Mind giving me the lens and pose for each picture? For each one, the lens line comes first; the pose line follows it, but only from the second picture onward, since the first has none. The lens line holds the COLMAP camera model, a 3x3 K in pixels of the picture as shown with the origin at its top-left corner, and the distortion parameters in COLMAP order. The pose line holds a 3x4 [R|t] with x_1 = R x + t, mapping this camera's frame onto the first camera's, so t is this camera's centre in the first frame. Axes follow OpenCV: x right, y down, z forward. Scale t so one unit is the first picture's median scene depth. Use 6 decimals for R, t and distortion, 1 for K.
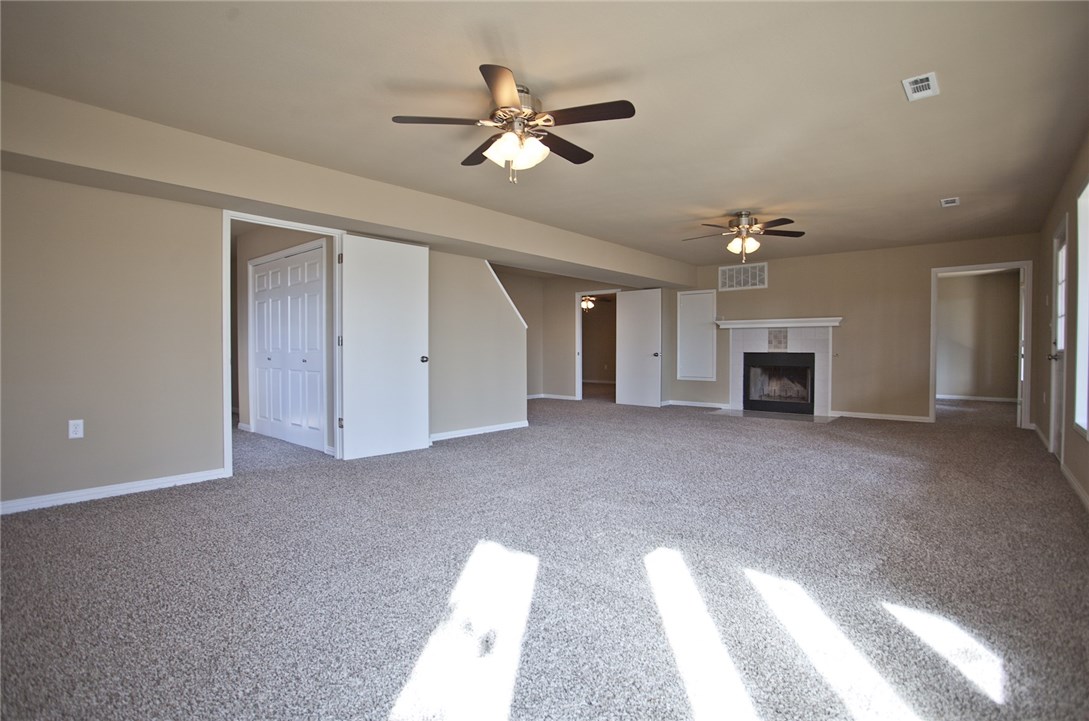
lens RADIAL K [[543.9, 0, 541.9], [0, 543.9, 355.4], [0, 0, 1]] dist [-0.021063, 0.000701]
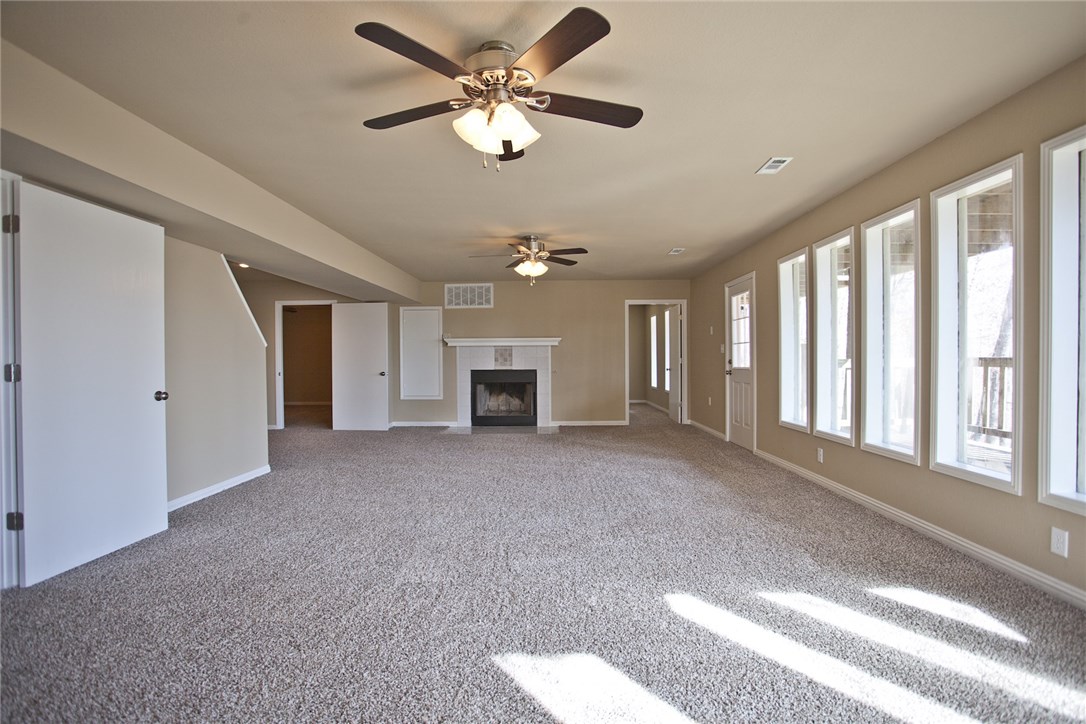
lens RADIAL K [[538.6, 0, 548.3], [0, 538.6, 361.3], [0, 0, 1]] dist [-0.082033, 0.037966]
pose [[0.767503, -0.009608, 0.640973, -0.172798], [0.015421, 0.999875, -0.003477, -0.016760], [-0.640860, 0.012553, 0.767555, 0.140506]]
